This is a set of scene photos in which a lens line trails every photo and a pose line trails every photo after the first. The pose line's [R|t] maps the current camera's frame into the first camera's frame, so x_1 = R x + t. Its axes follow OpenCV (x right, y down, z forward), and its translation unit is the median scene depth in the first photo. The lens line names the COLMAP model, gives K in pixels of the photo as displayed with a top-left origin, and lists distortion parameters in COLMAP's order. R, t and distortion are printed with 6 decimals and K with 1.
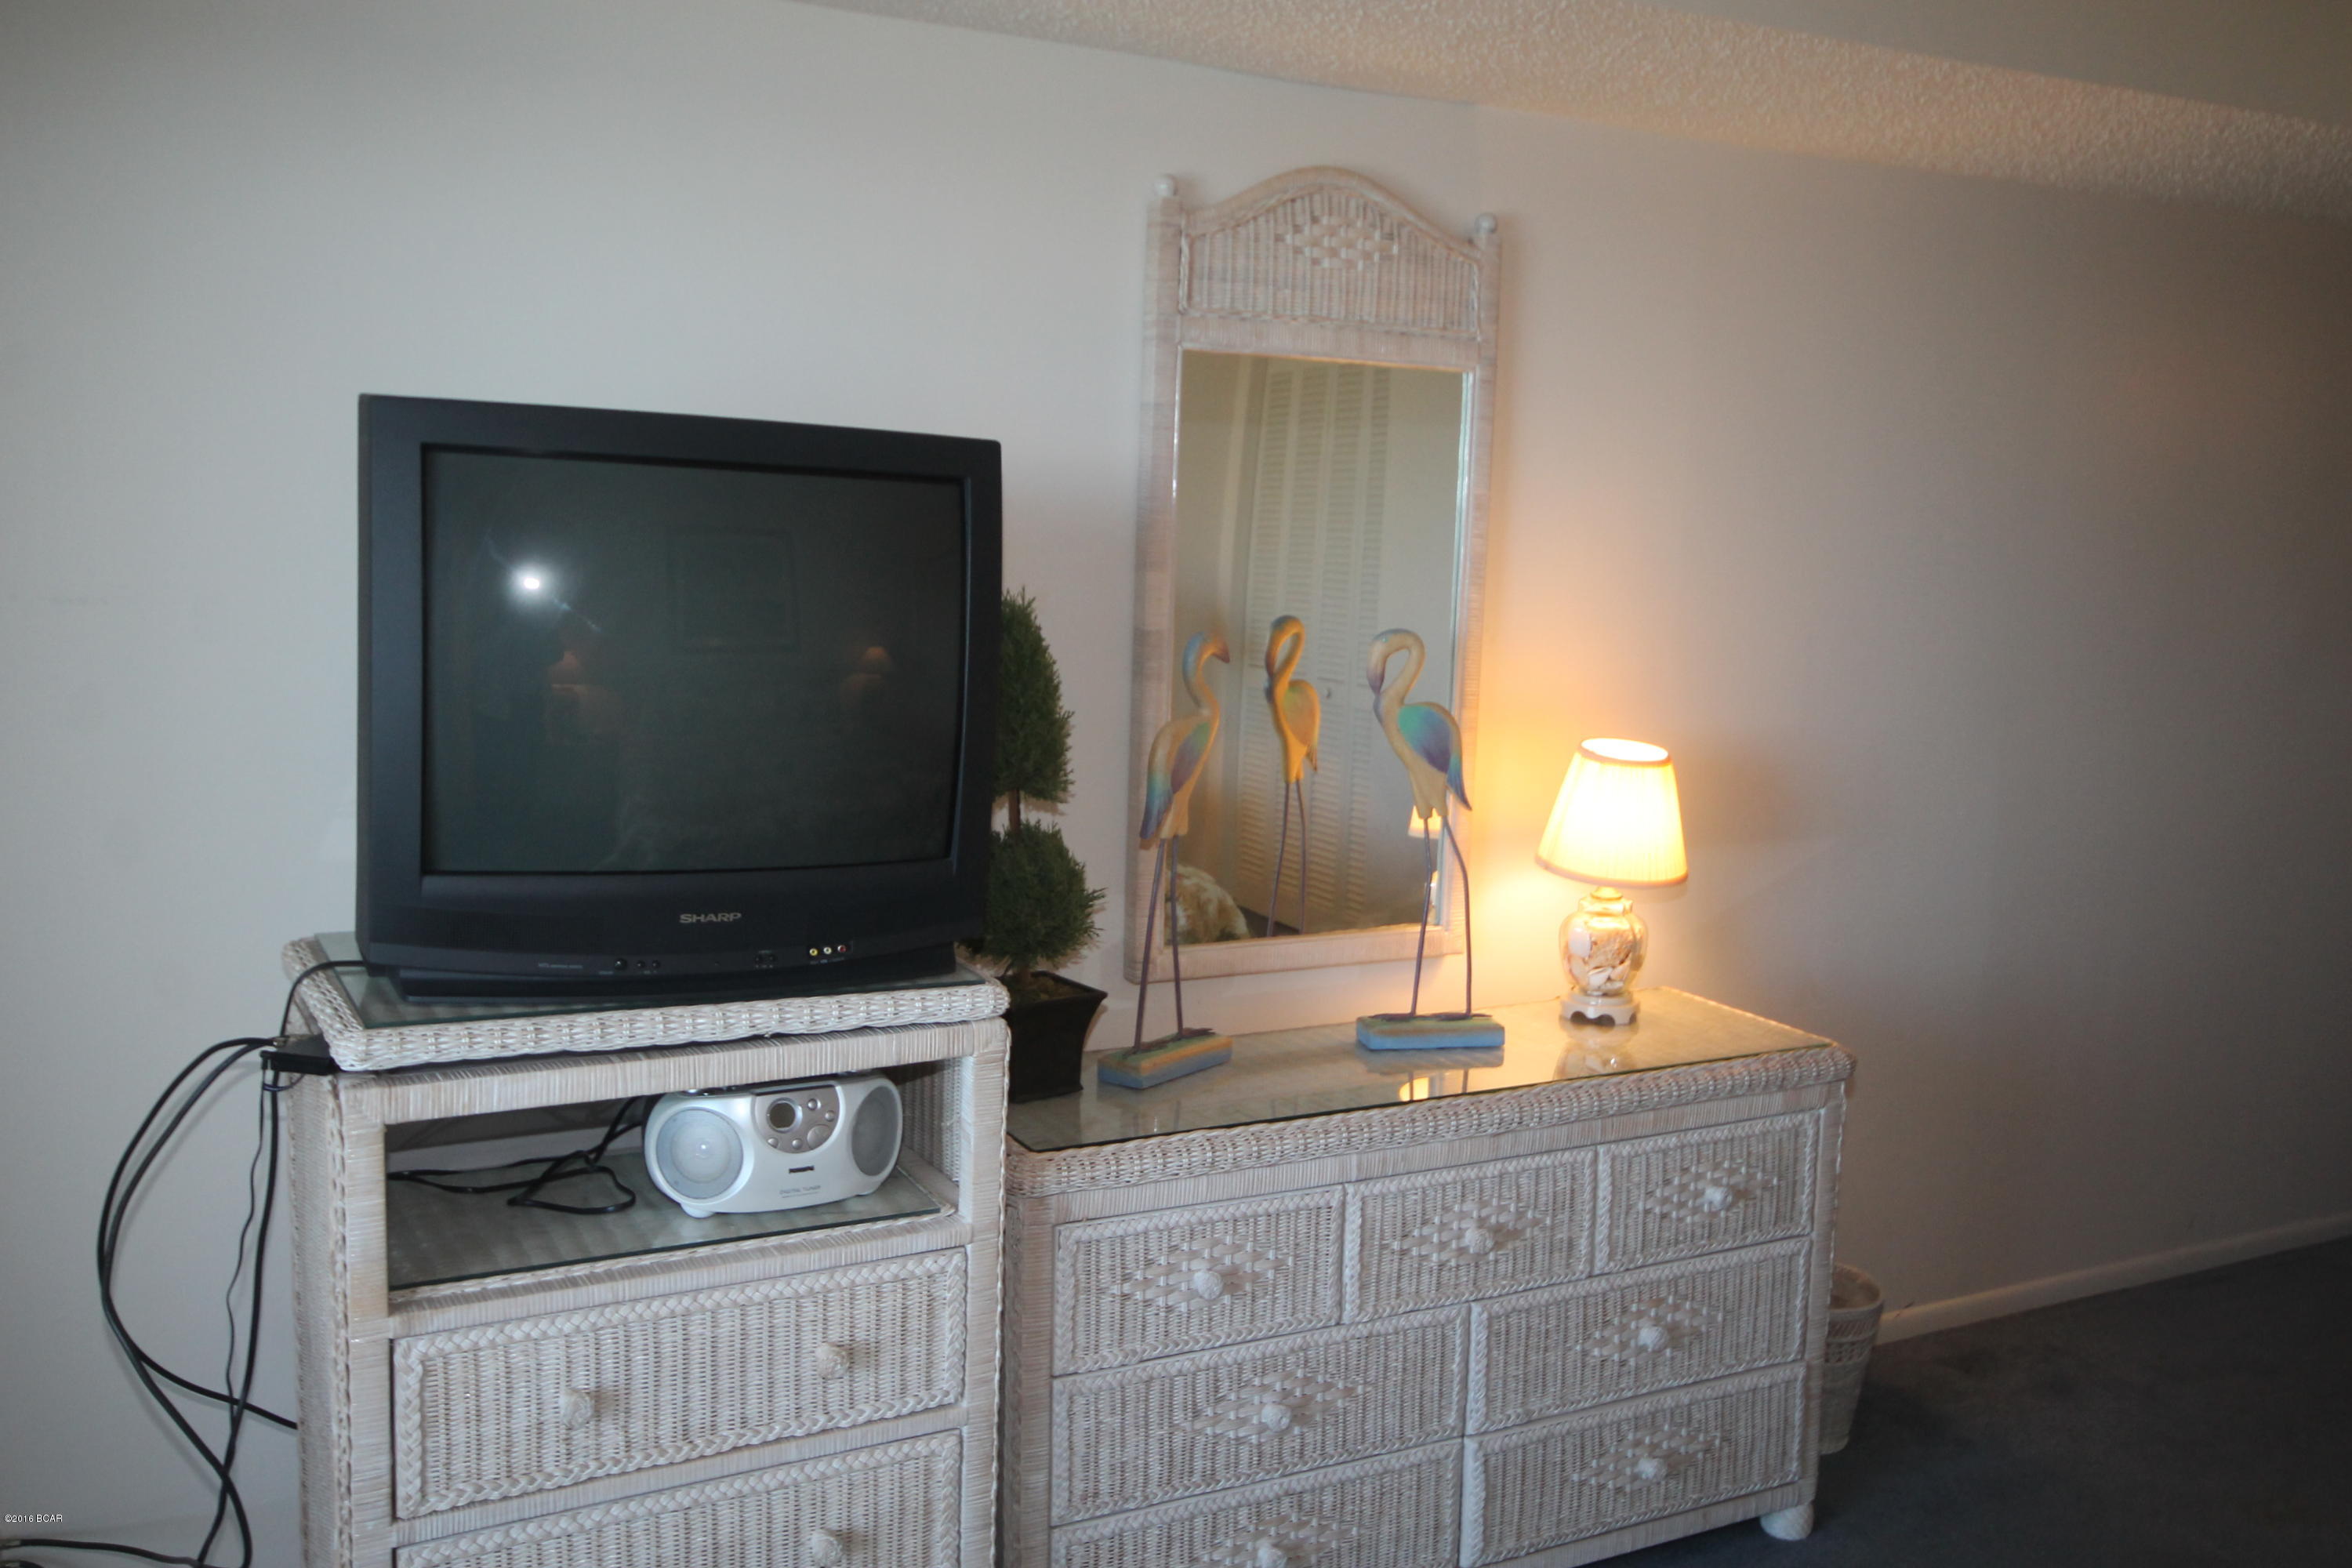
lens RADIAL K [[2052.1, 0, 1193.4], [0, 2052.1, 790.7], [0, 0, 1]] dist [-0.001142, 0.056627]
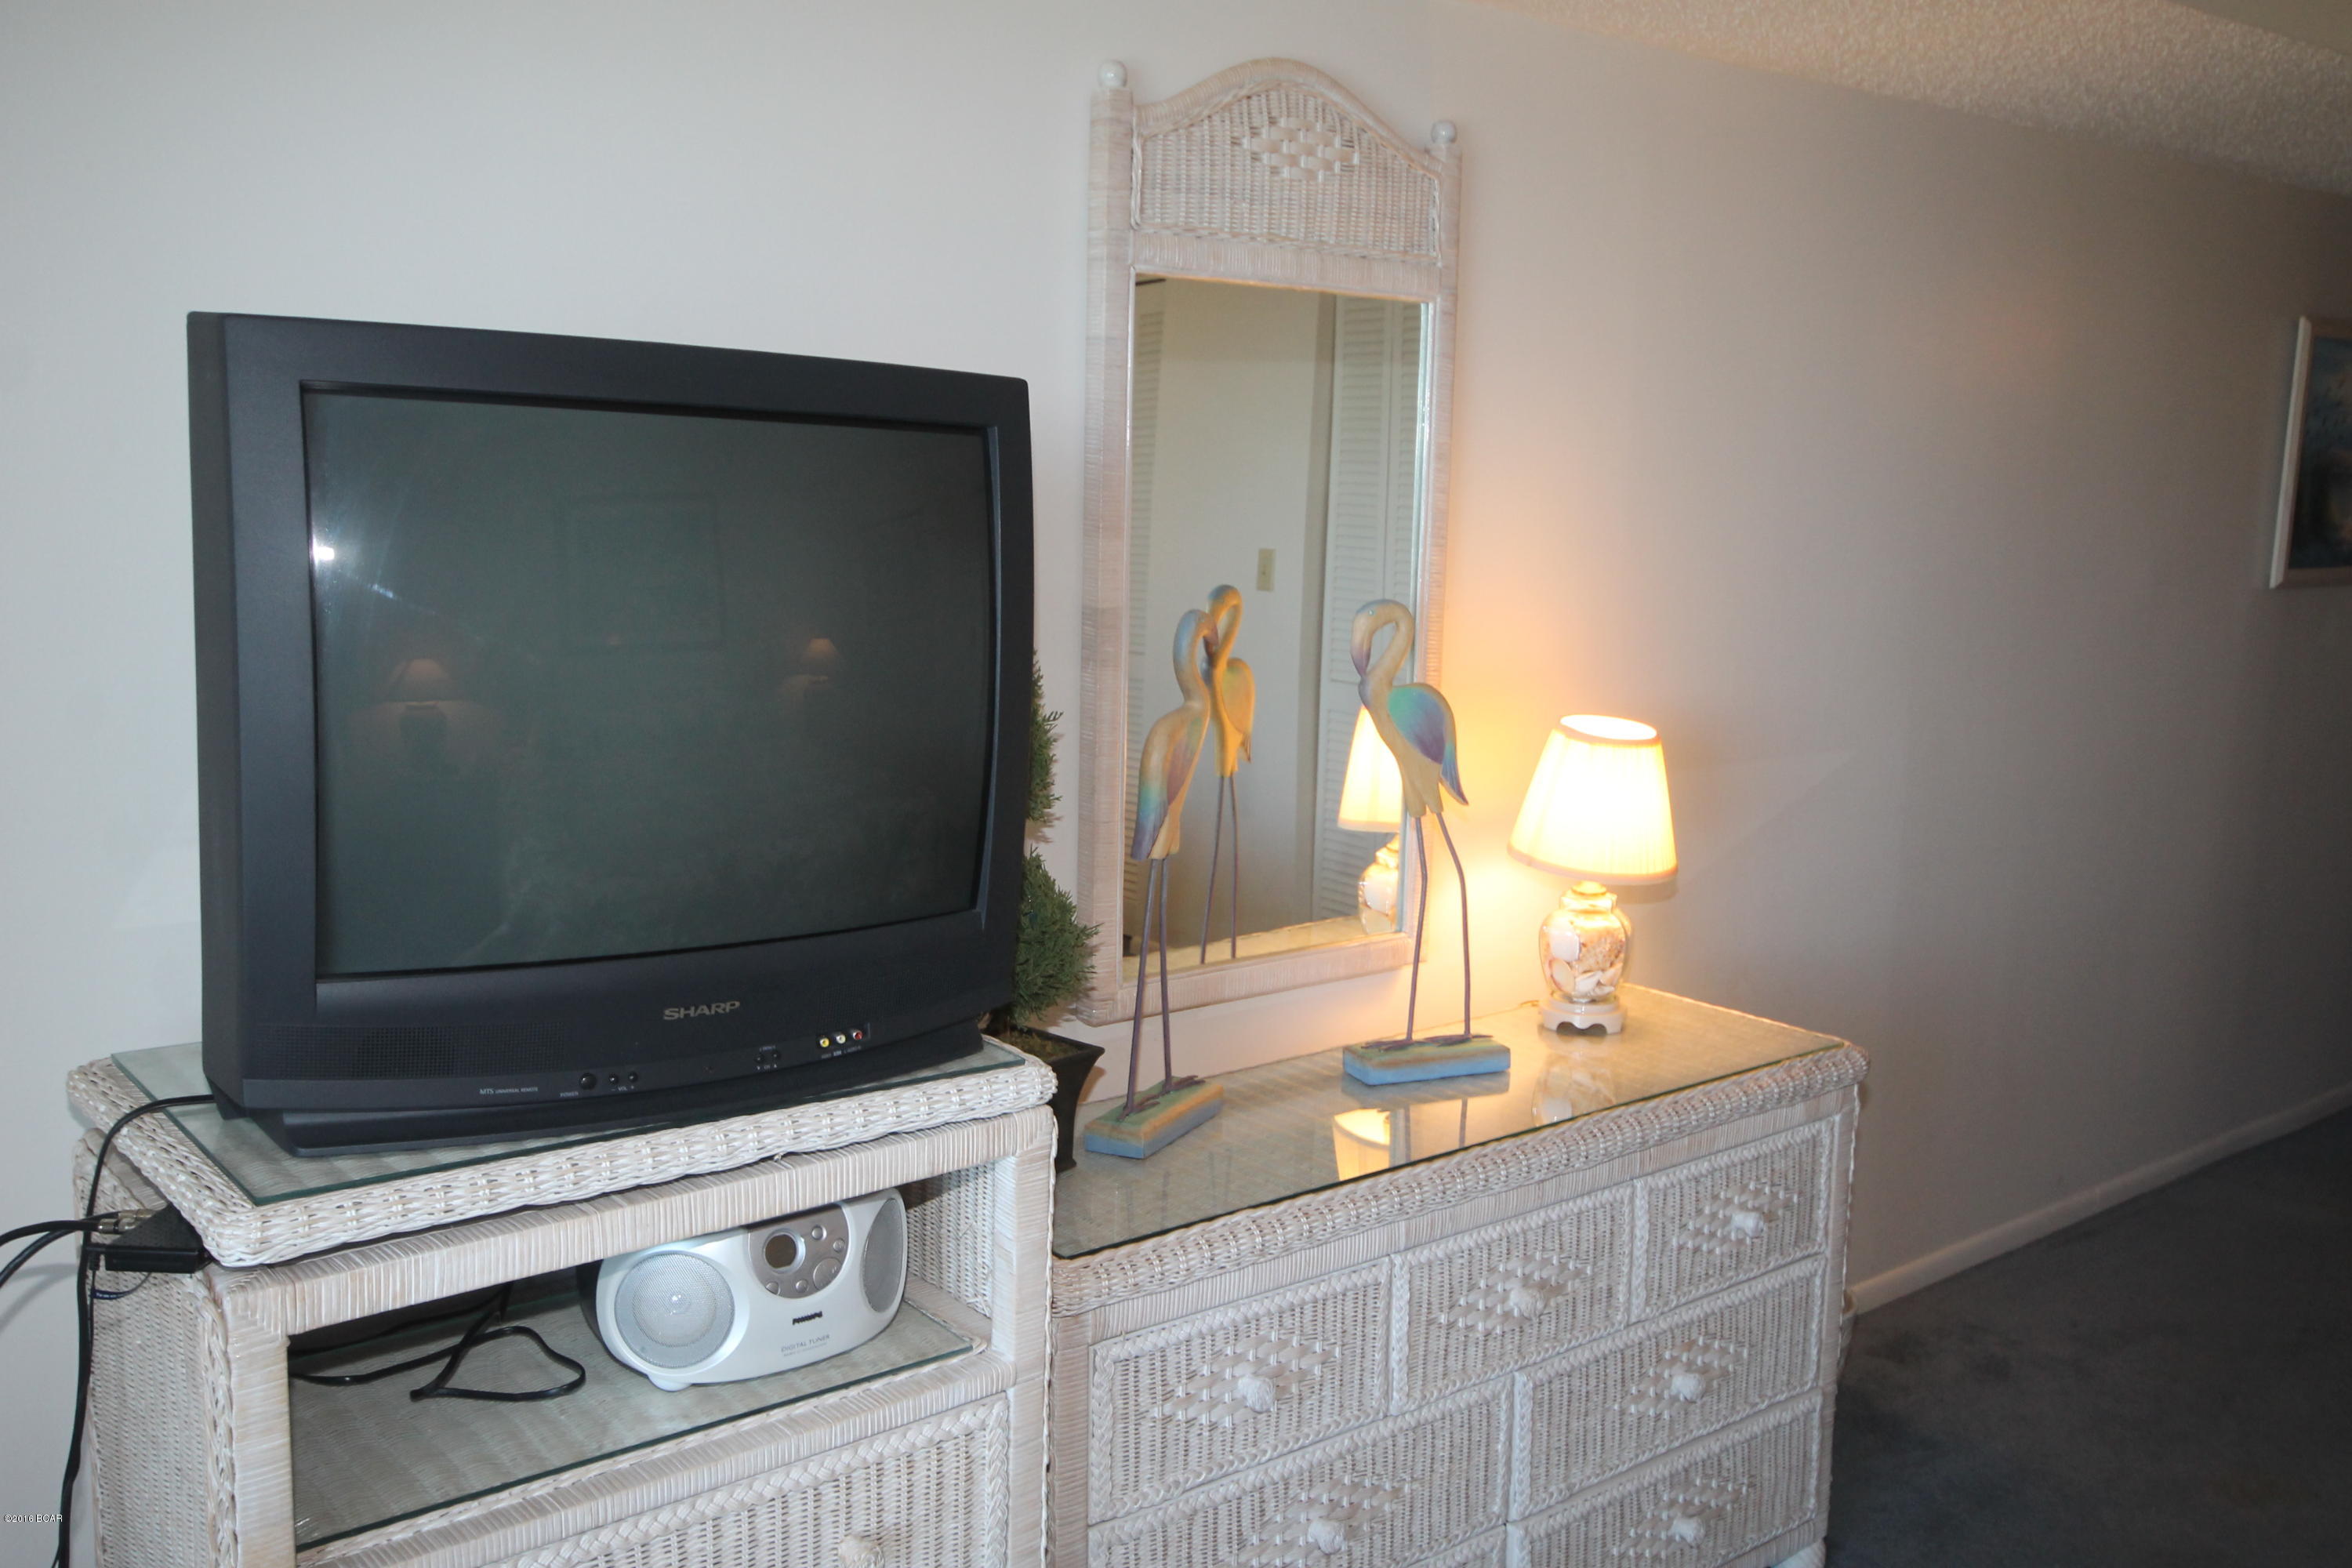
lens RADIAL K [[2052.1, 0, 1193.4], [0, 2052.1, 790.7], [0, 0, 1]] dist [-0.001142, 0.056627]
pose [[0.982963, -0.039459, 0.179518, -0.143324], [0.035366, 0.999038, 0.025946, -0.024466], [-0.180369, -0.019155, 0.983413, 0.168516]]
